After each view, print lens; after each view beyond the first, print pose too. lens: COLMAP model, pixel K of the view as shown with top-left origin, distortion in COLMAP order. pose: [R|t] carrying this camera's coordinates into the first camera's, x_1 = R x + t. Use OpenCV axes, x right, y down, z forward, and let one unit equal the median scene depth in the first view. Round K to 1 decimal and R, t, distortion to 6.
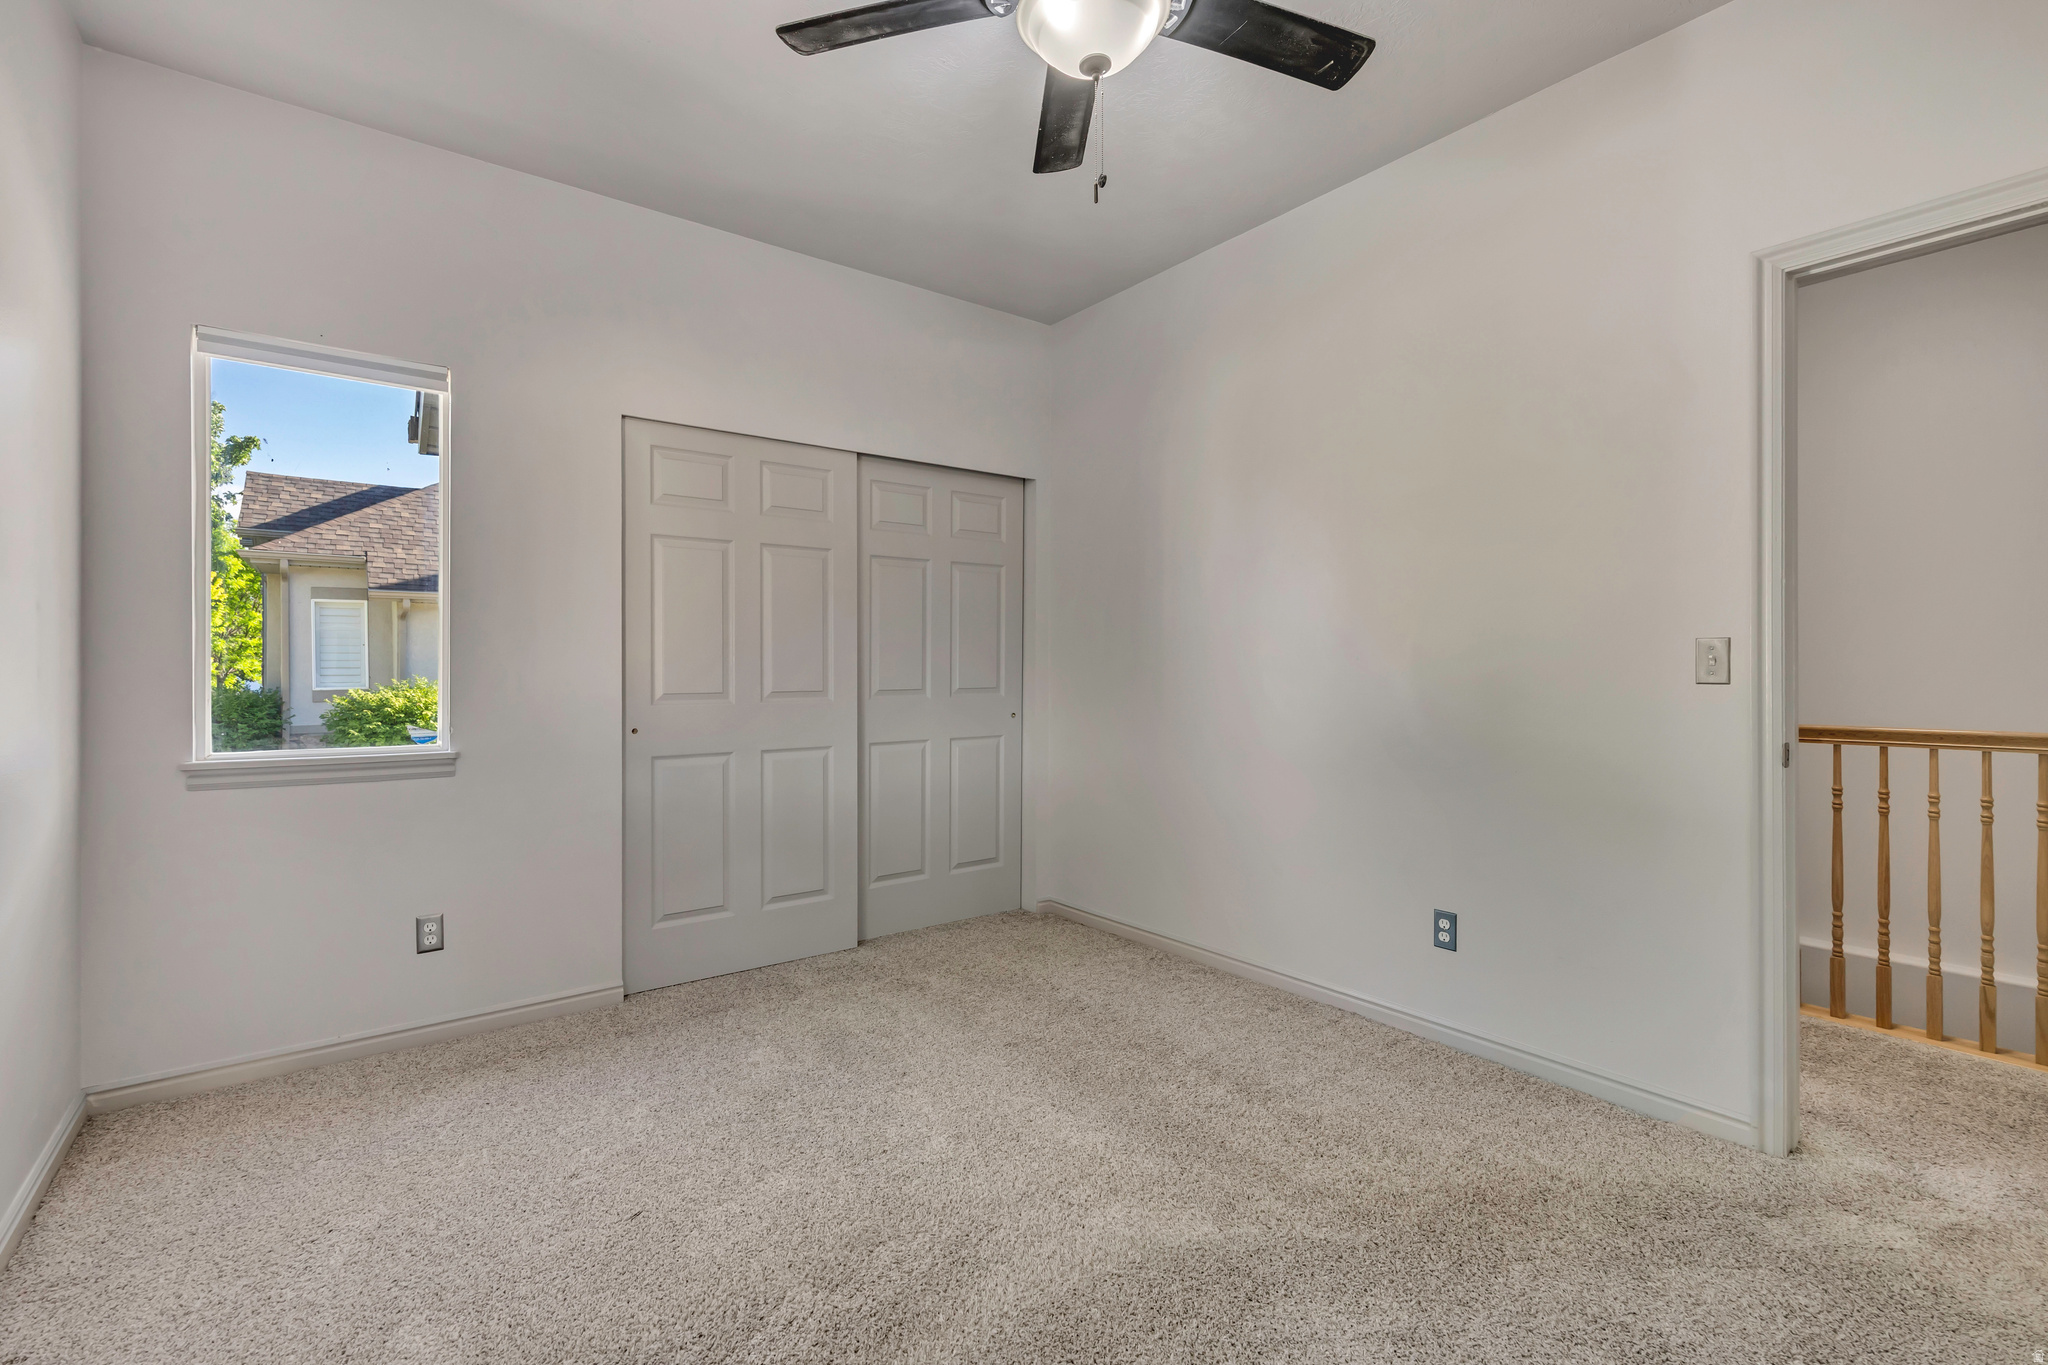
lens RADIAL K [[893.2, 0, 1027.1], [0, 893.2, 674.8], [0, 0, 1]] dist [0.001723, 0.000271]
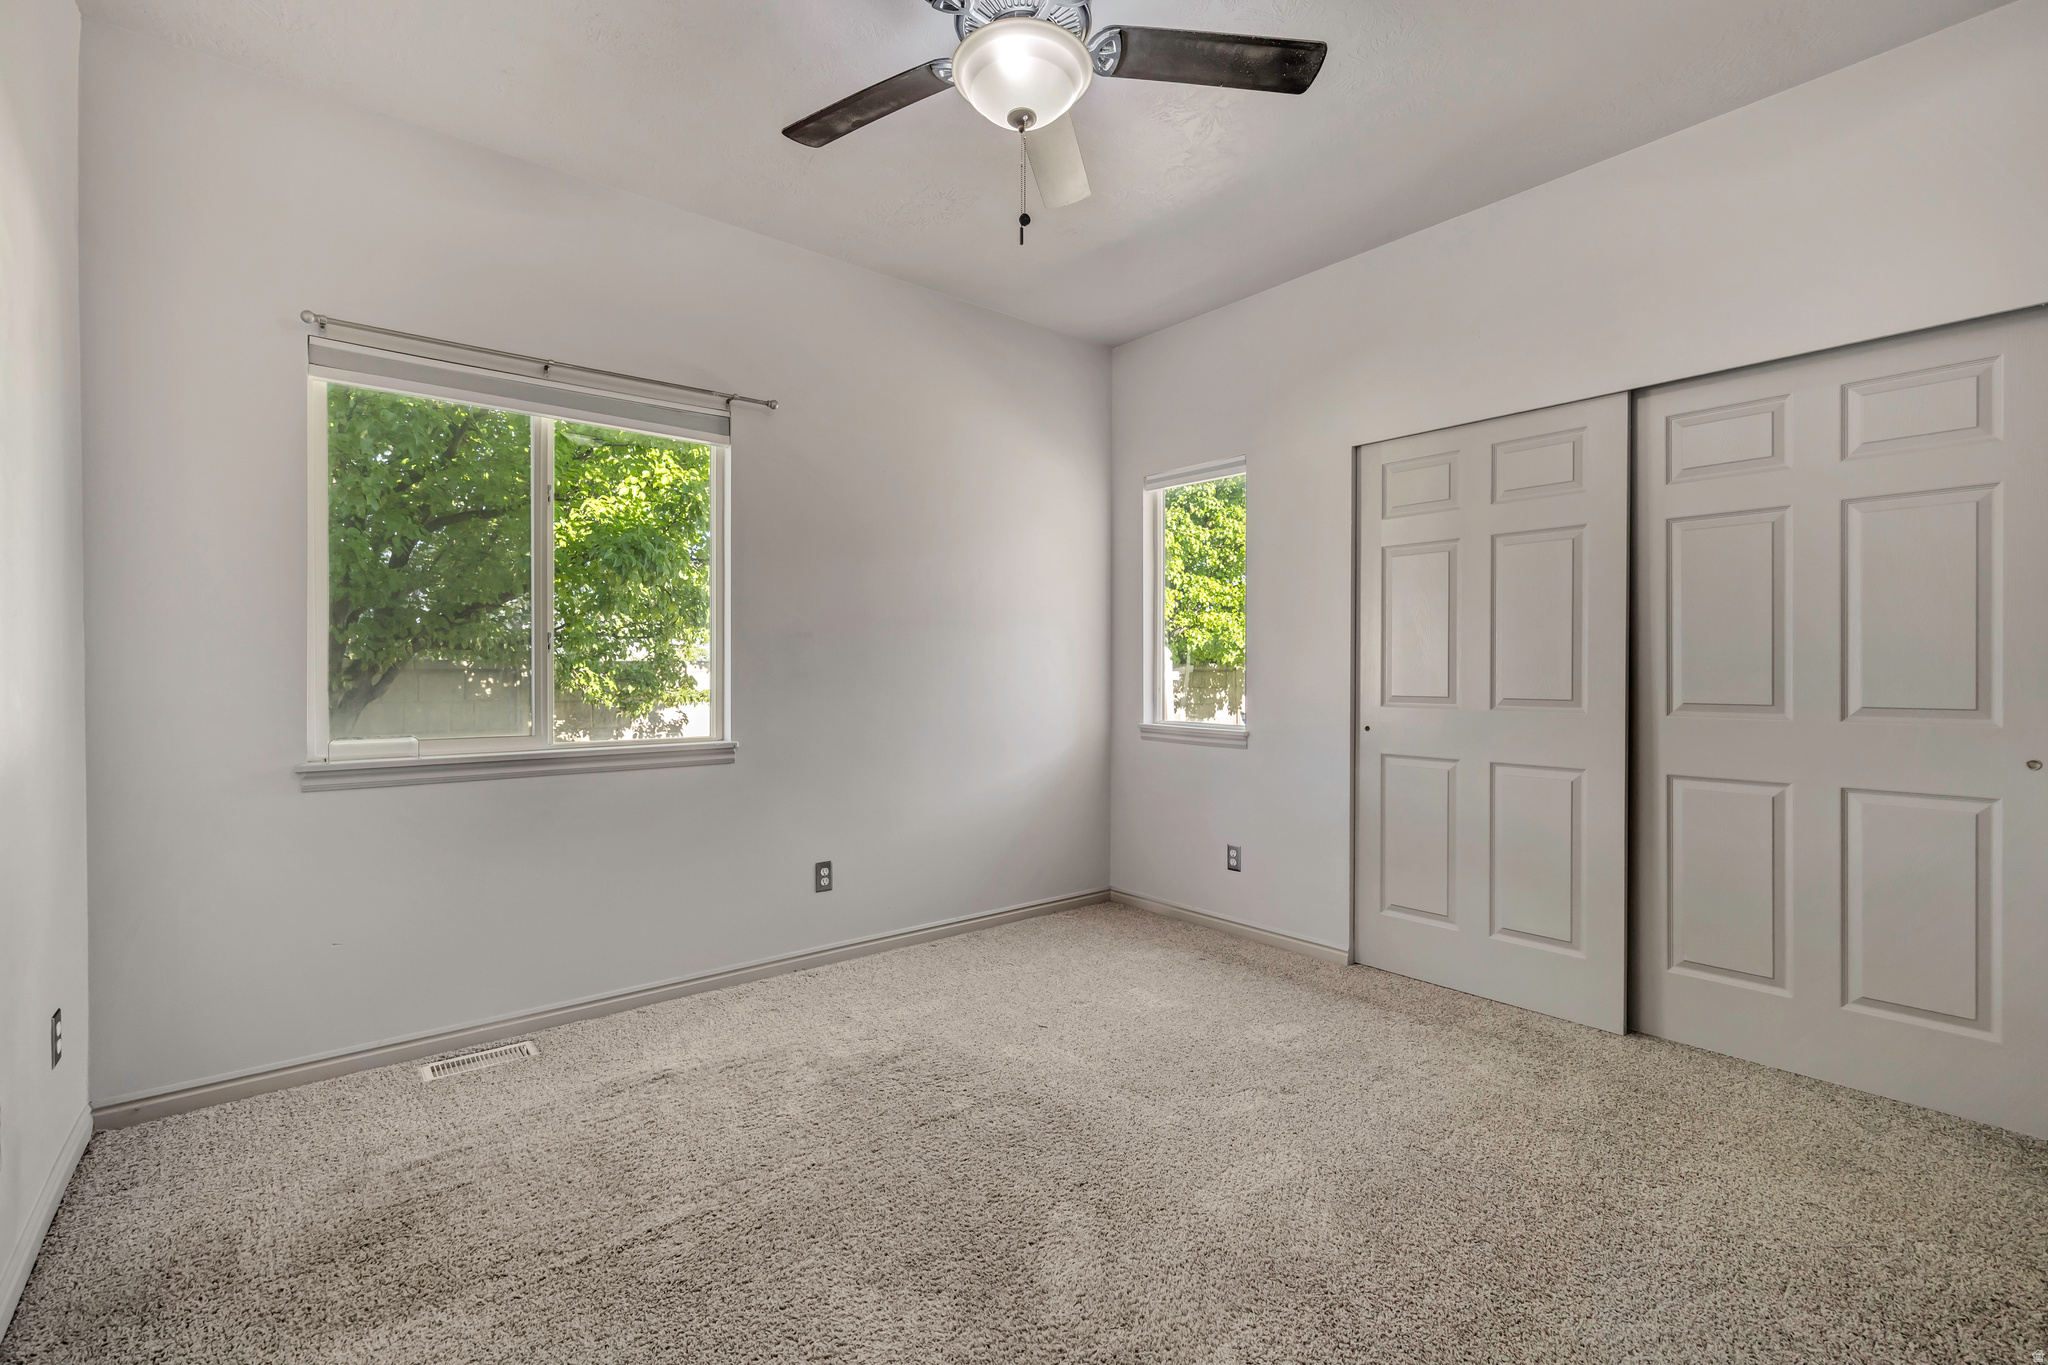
lens RADIAL K [[893.2, 0, 1028.6], [0, 893.2, 671.1], [0, 0, 1]] dist [0.001723, 0.000271]
pose [[0.056146, 0.003285, -0.998417, 0.630163], [-0.010125, 0.999945, 0.002721, -0.006942], [0.998371, 0.009956, 0.056177, 0.508441]]
